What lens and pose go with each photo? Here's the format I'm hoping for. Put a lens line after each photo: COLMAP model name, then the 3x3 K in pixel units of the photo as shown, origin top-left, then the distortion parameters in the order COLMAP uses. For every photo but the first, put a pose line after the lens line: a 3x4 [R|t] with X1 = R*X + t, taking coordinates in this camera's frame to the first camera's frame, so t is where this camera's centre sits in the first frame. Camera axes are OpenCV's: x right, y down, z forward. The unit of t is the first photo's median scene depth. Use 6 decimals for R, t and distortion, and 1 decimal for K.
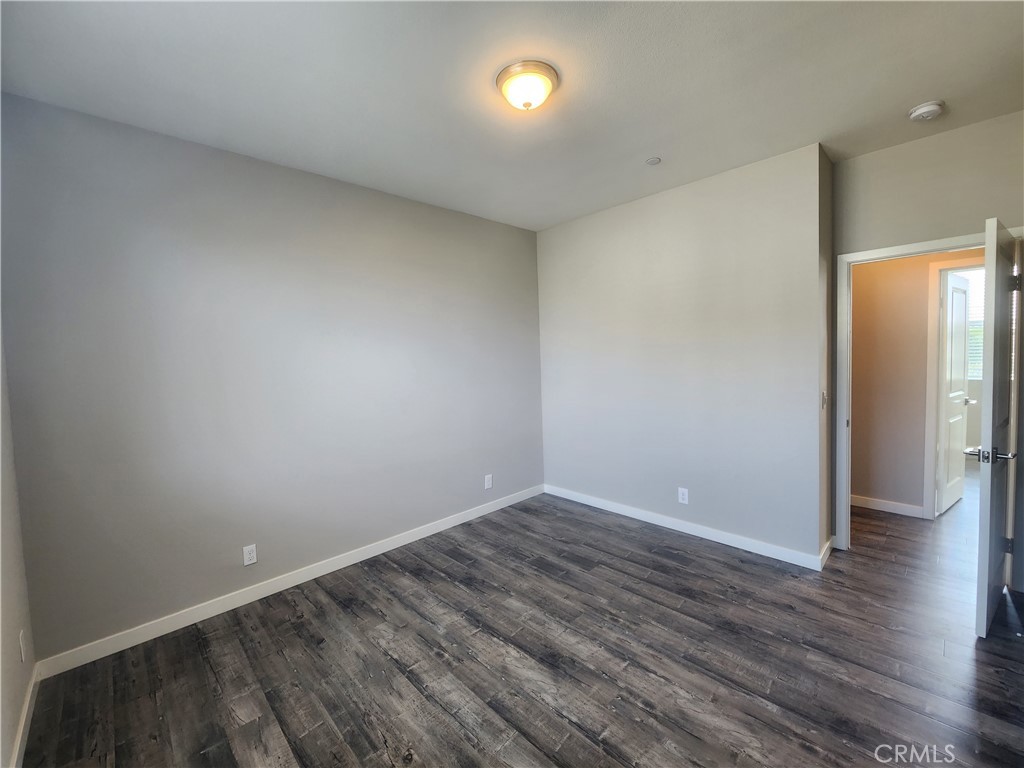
lens RADIAL K [[419.8, 0, 515.5], [0, 419.8, 378.4], [0, 0, 1]] dist [0.004500, -0.004242]
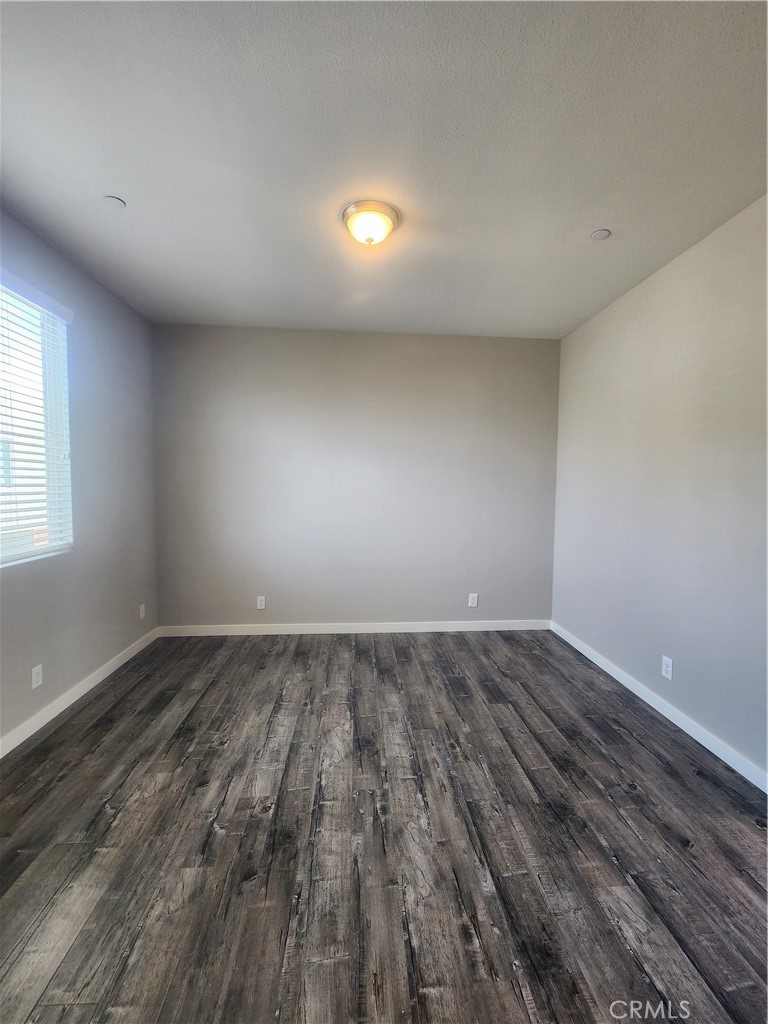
lens RADIAL K [[419.8, 0, 389.2], [0, 419.8, 507.8], [0, 0, 1]] dist [0.004500, -0.004242]
pose [[0.772054, 0.074873, -0.631132, 0.690730], [-0.068631, 0.997051, 0.034329, 0.006885], [0.631841, 0.016811, 0.774916, 0.153088]]
